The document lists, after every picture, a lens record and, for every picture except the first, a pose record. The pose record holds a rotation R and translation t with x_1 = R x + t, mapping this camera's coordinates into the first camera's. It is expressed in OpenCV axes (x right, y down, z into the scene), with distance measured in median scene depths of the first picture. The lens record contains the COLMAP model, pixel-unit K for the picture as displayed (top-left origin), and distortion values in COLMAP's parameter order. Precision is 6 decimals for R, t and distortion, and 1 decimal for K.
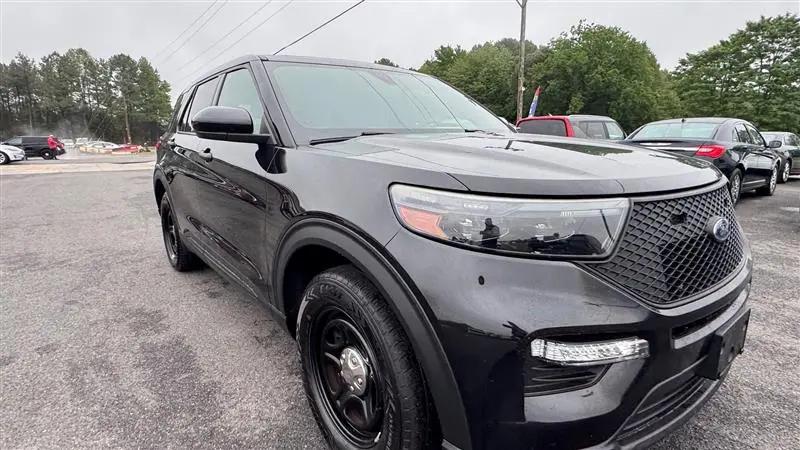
lens RADIAL K [[413.8, 0, 401.9], [0, 413.8, 224.5], [0, 0, 1]] dist [-0.000458, -0.002942]
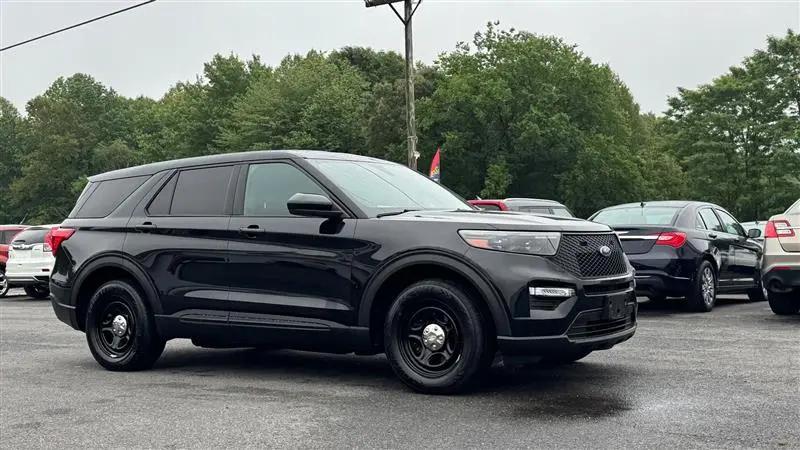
lens RADIAL K [[977.6, 0, 397.9], [0, 977.6, 222.0], [0, 0, 1]] dist [0.135796, 0.000000]
pose [[0.959251, -0.007703, 0.282450, -0.041108], [0.073136, 0.972331, -0.221865, 0.022510], [-0.272926, 0.233481, 0.933273, -0.085200]]
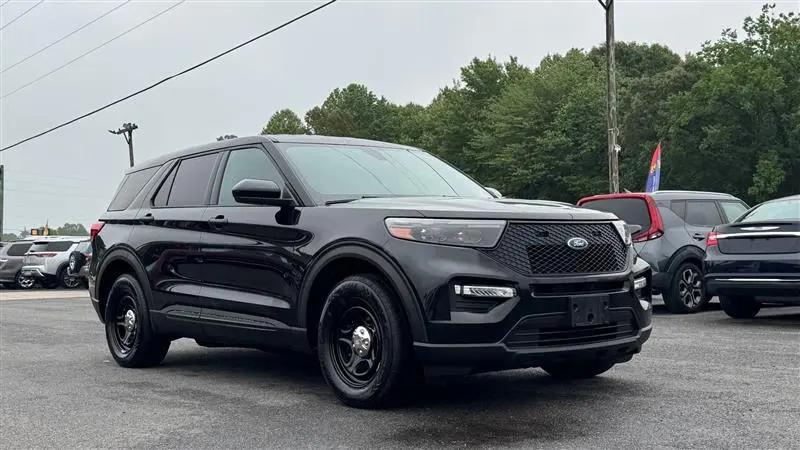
lens RADIAL K [[977.6, 0, 408.0], [0, 977.6, 219.2], [0, 0, 1]] dist [0.135796, 0.000000]
pose [[0.999840, -0.009846, 0.014933, 0.000195], [0.013129, 0.970973, -0.238827, 0.022278], [-0.012148, 0.238985, 0.970947, -0.075637]]
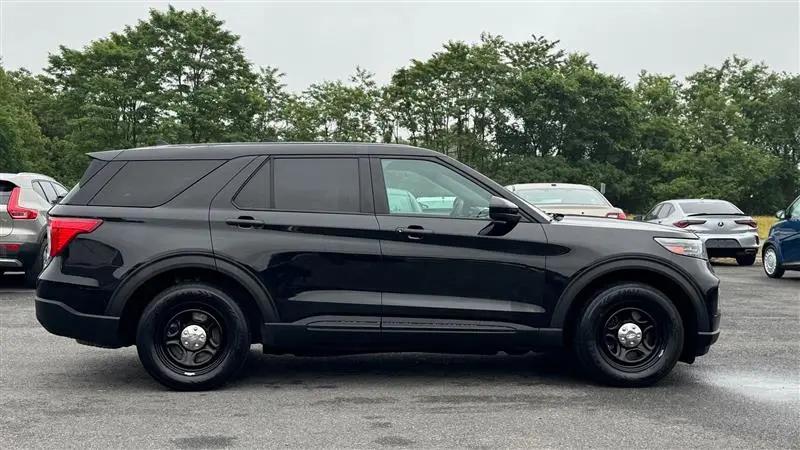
lens RADIAL K [[977.6, 0, 399.3], [0, 977.6, 230.1], [0, 0, 1]] dist [0.135796, 0.000000]
pose [[0.573019, -0.014746, 0.819409, -0.128323], [0.159334, 0.982764, -0.093738, 0.003659], [-0.803904, 0.184273, 0.565493, -0.023877]]
